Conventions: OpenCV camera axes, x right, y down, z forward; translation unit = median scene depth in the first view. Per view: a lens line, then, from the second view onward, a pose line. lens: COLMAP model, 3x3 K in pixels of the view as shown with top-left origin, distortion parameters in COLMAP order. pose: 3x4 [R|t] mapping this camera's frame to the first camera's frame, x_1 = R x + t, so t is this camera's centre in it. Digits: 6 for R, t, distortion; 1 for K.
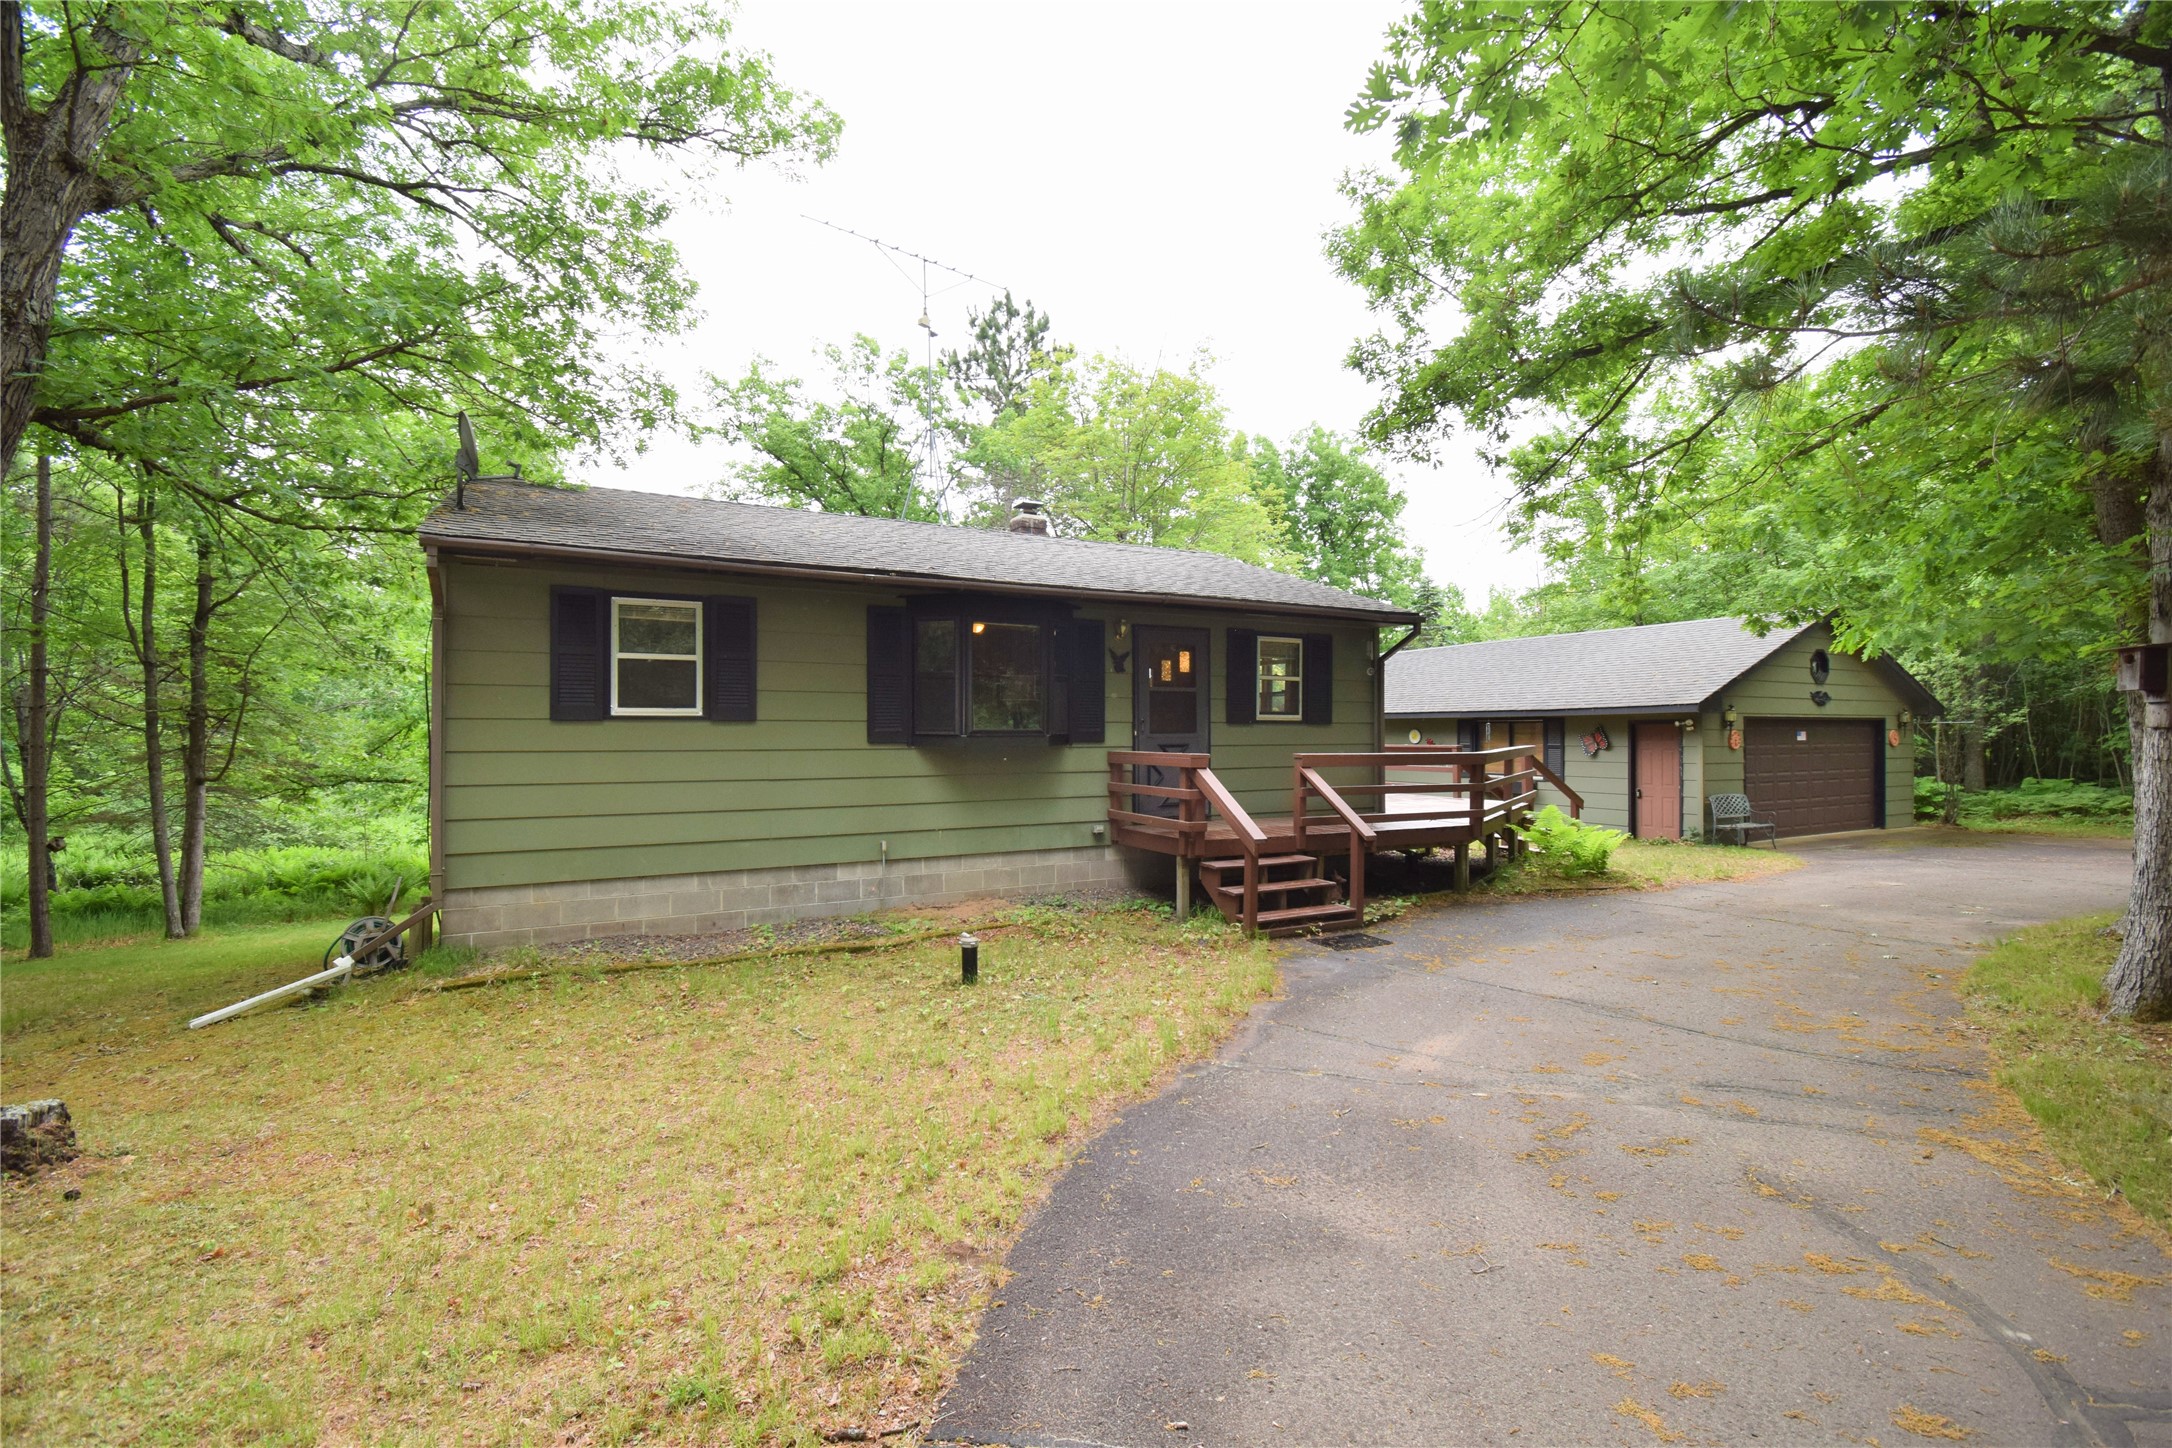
lens RADIAL K [[960.1, 0, 1094.6], [0, 960.1, 731.6], [0, 0, 1]] dist [0.015697, -0.022010]
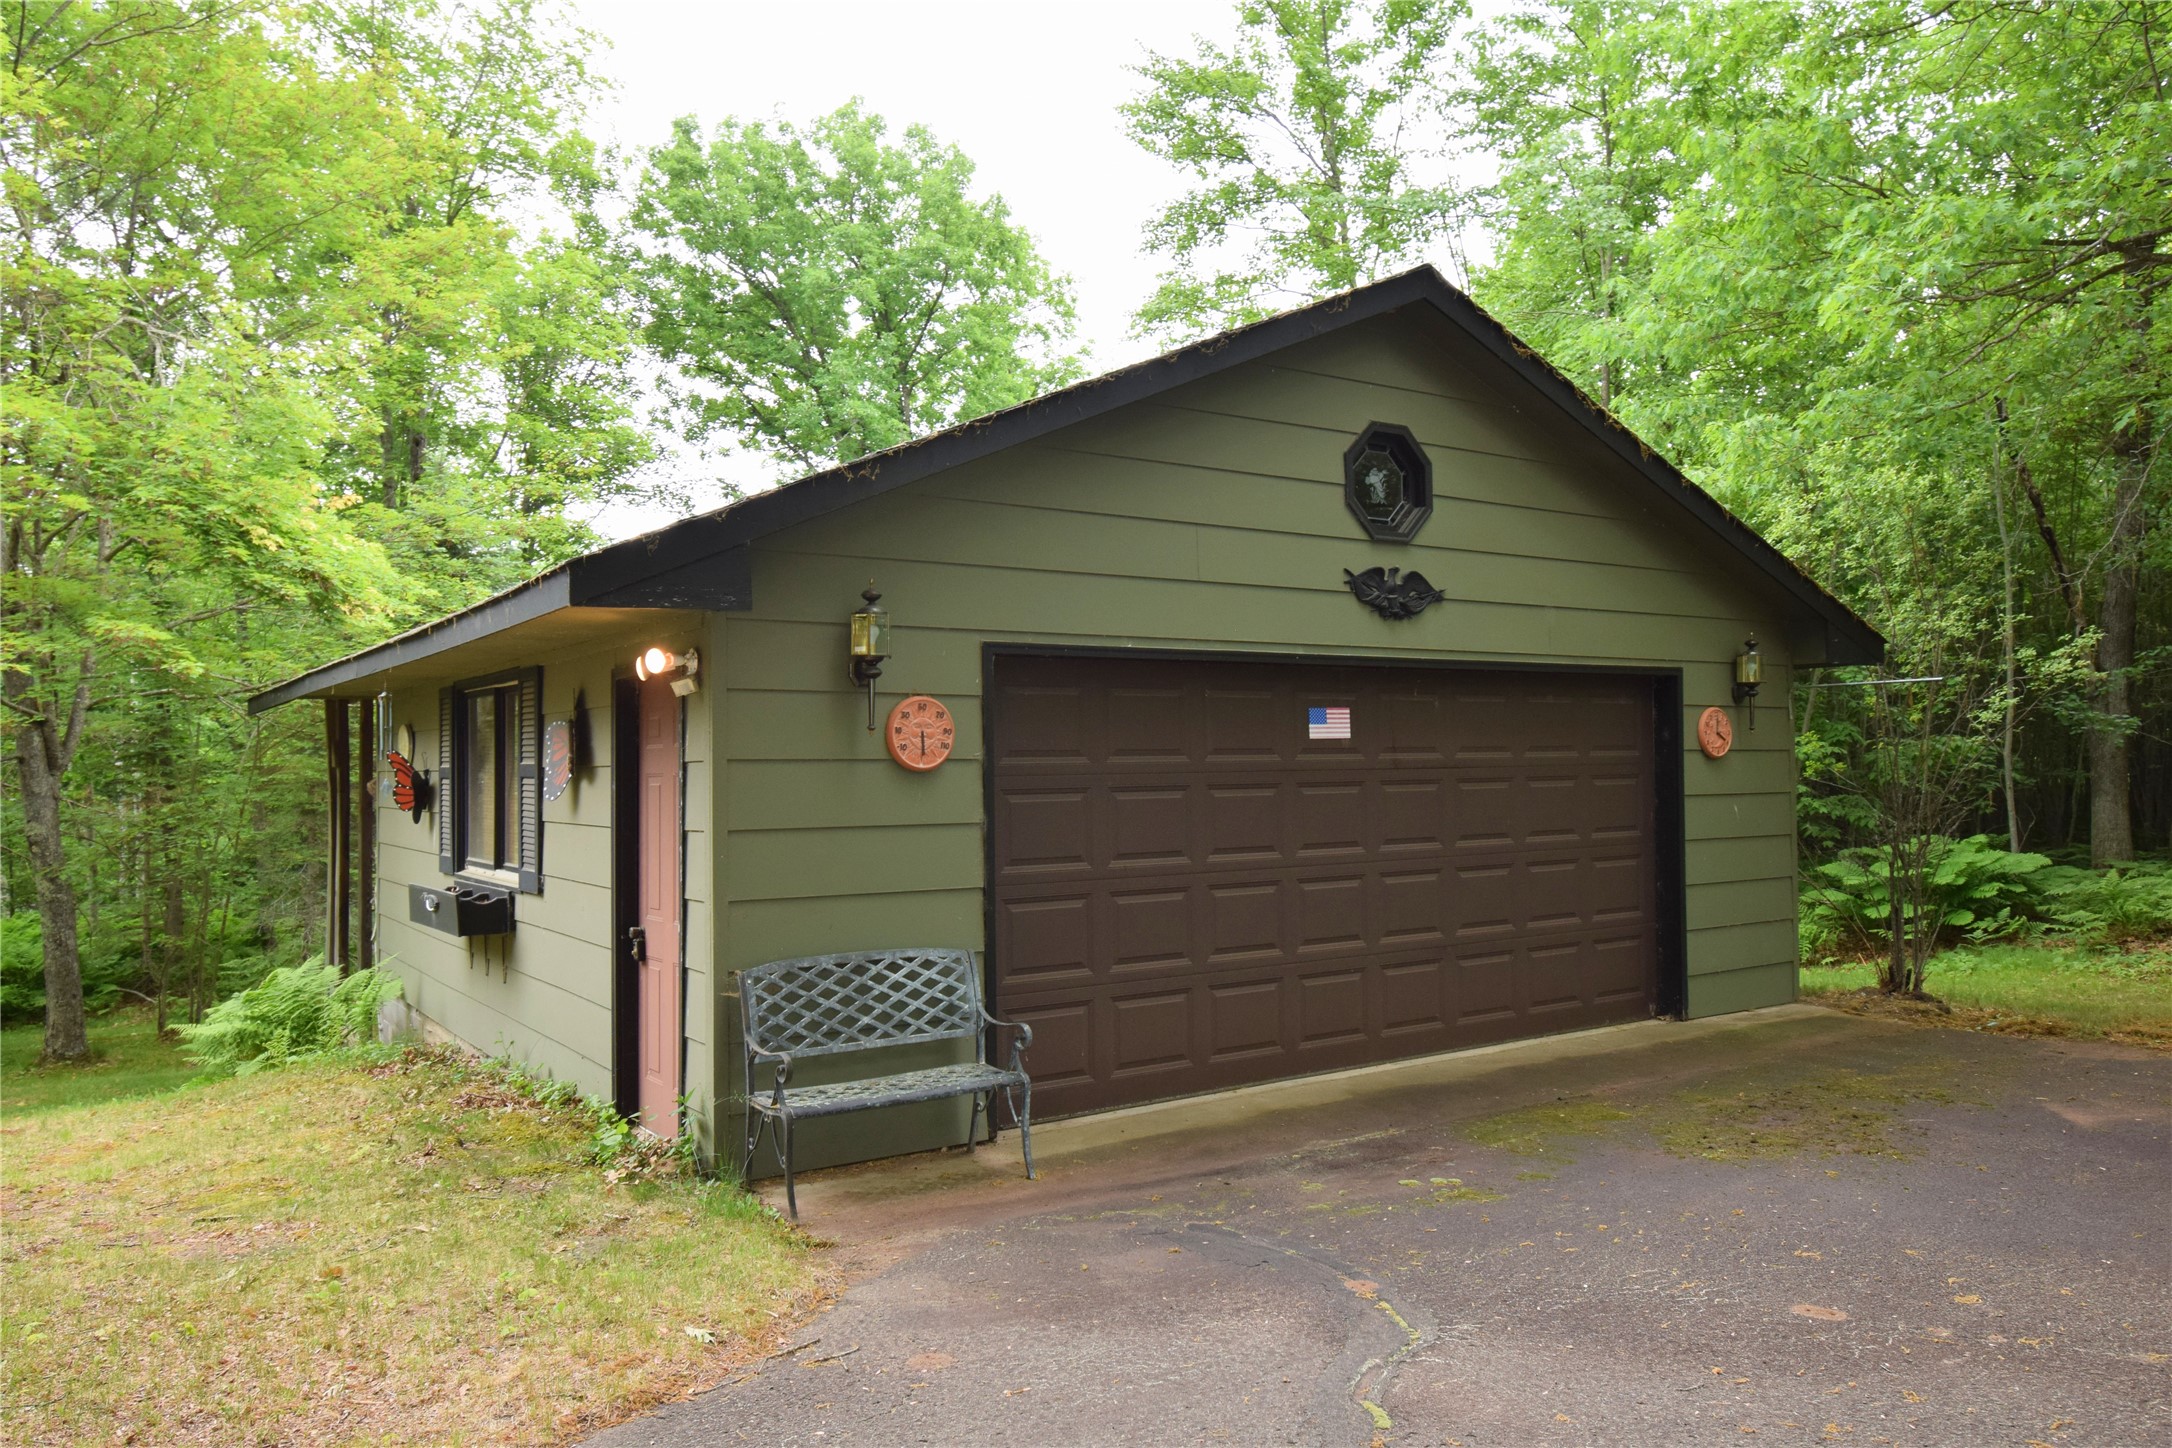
lens RADIAL K [[1529.4, 0, 1086.0], [0, 1529.4, 724.0], [0, 0, 1]] dist [0.002507, -0.006545]
pose [[0.995206, -0.004749, 0.097685, 1.016991], [0.006818, 0.999759, -0.020855, 0.023325], [-0.097562, 0.021421, 0.994999, 0.907778]]
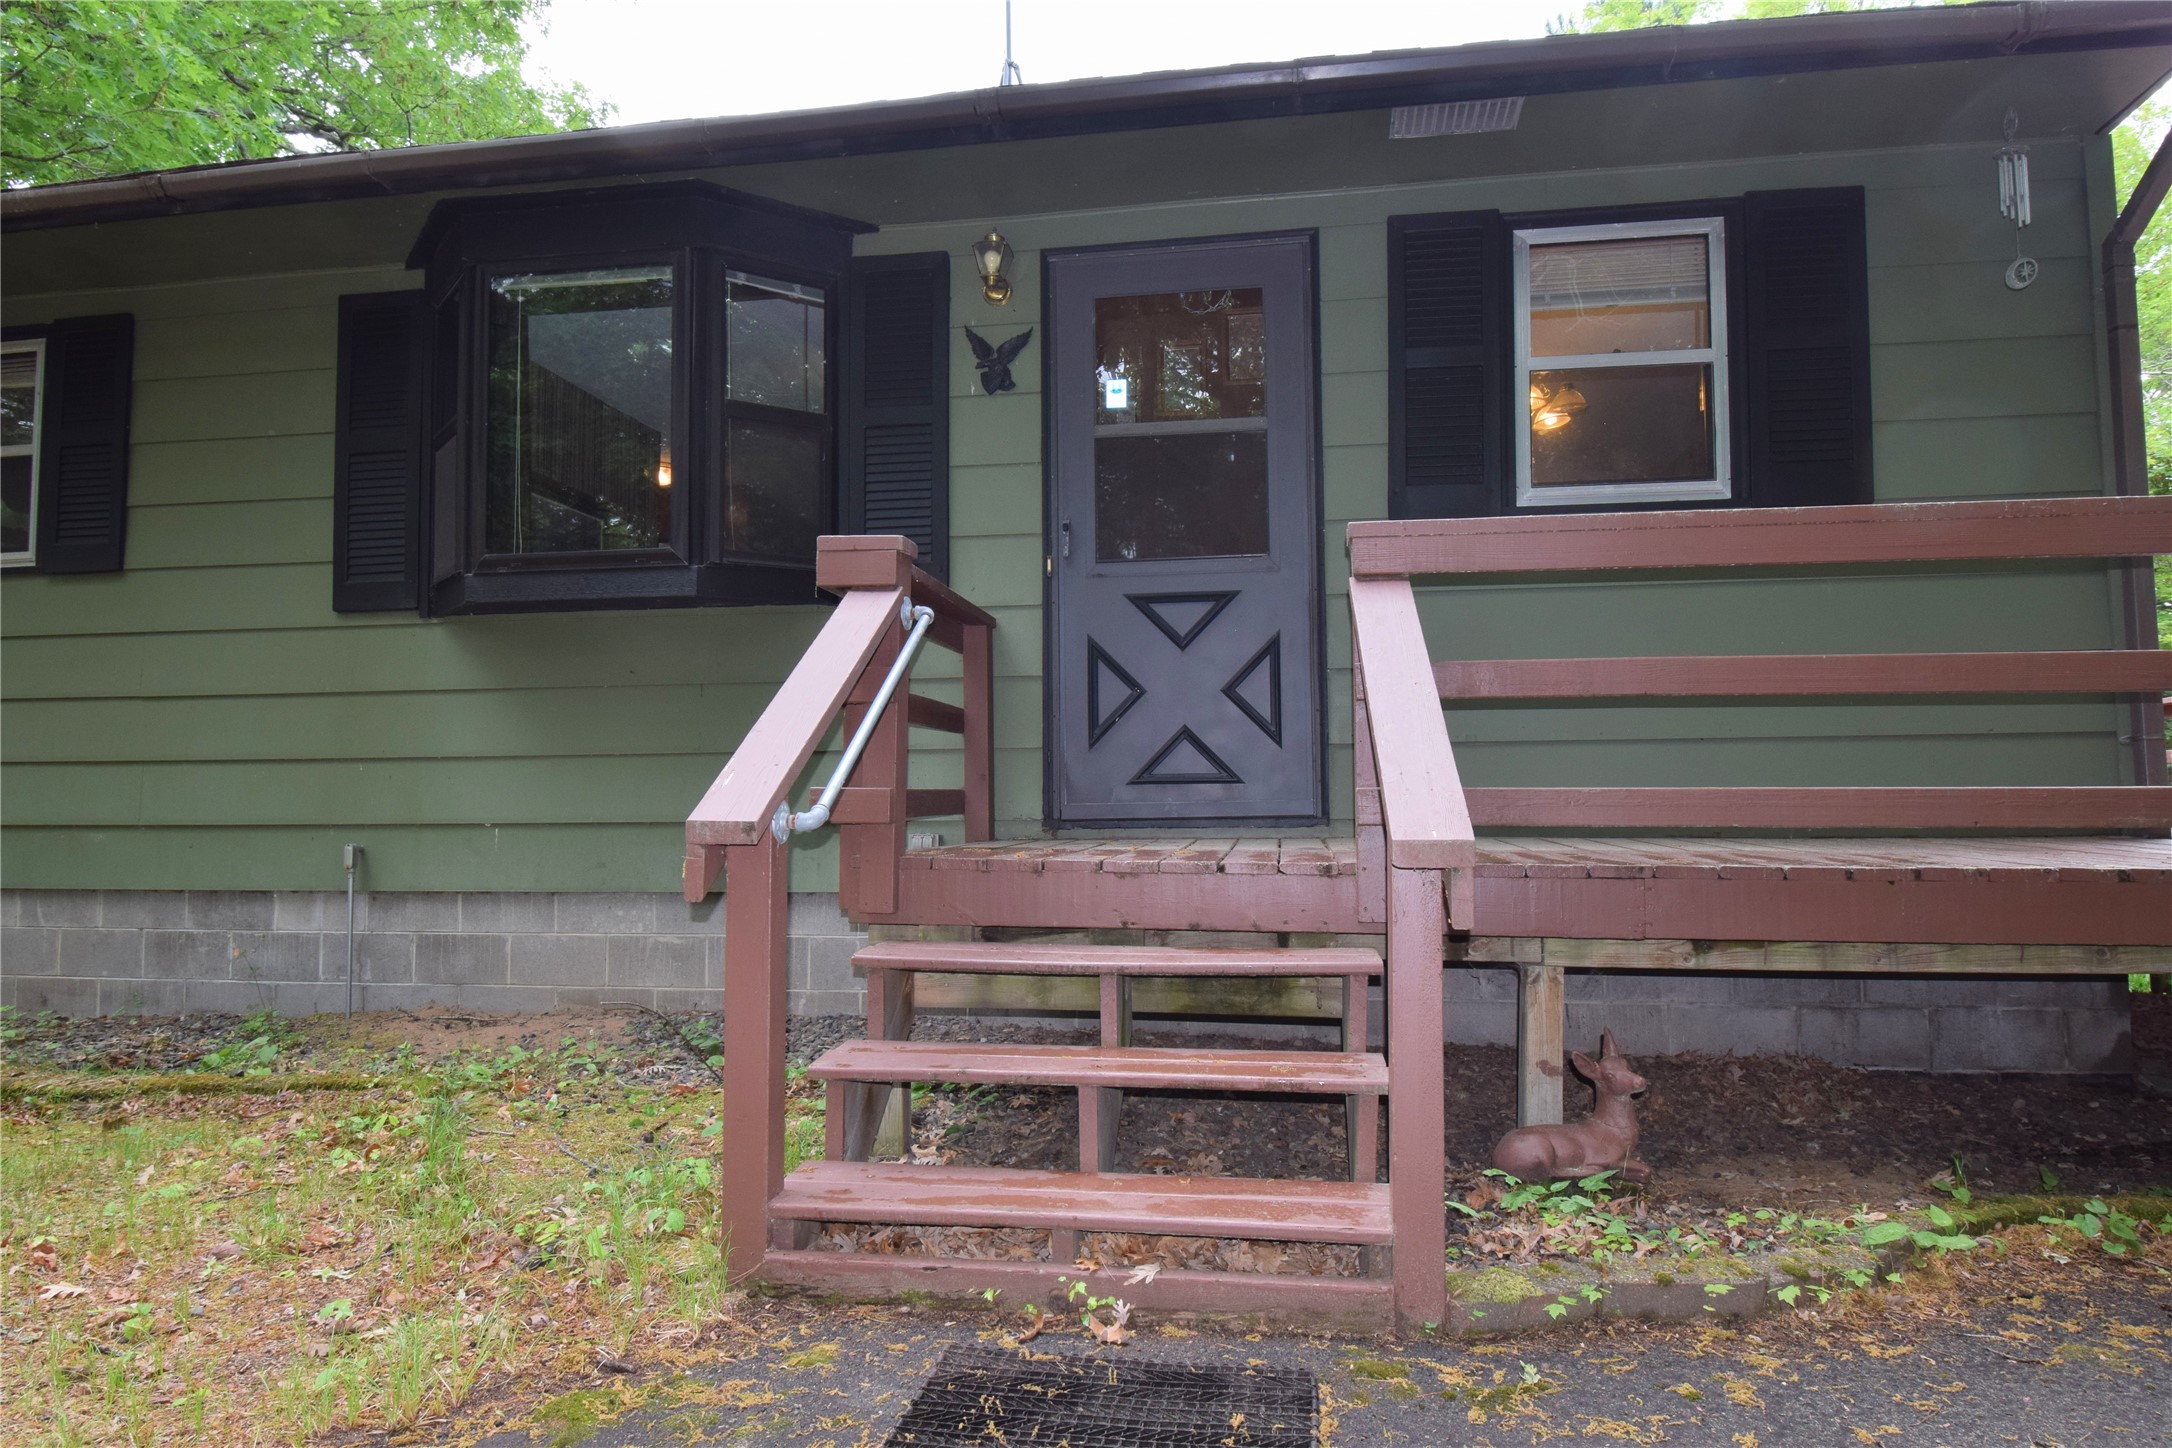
lens RADIAL K [[1333.7, 0, 1086.0], [0, 1333.7, 724.0], [0, 0, 1]] dist [0.004545, -0.022743]
pose [[0.792327, -0.038481, -0.608882, 0.329365], [0.006534, 0.998487, -0.054601, 0.081617], [0.610061, 0.039284, 0.791380, 0.628687]]
